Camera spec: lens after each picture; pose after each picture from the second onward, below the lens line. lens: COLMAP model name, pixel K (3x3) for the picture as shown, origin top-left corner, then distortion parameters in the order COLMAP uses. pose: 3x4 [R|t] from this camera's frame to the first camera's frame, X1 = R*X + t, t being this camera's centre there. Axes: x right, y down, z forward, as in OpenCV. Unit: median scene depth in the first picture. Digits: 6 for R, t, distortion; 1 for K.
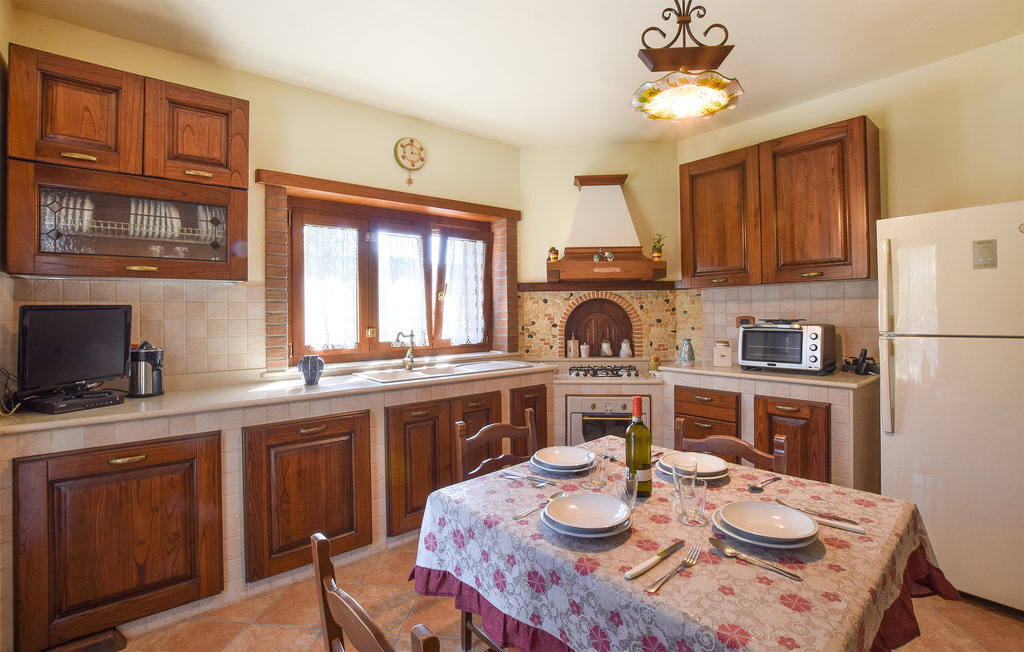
lens RADIAL K [[464.9, 0, 525.3], [0, 464.9, 320.2], [0, 0, 1]] dist [-0.024555, 0.000048]
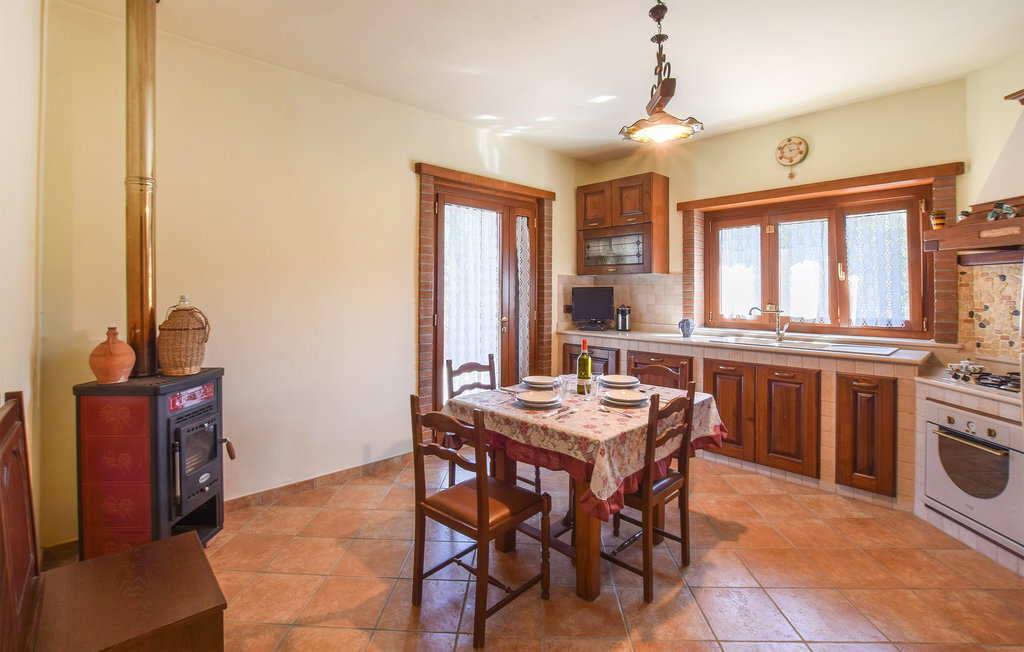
lens RADIAL K [[464.9, 0, 525.3], [0, 464.9, 320.2], [0, 0, 1]] dist [-0.024555, 0.000048]
pose [[0.073609, 0.070744, -0.994775, 0.835545], [-0.017729, 0.997416, 0.069620, -0.014132], [0.997130, 0.012512, 0.074673, 0.269373]]
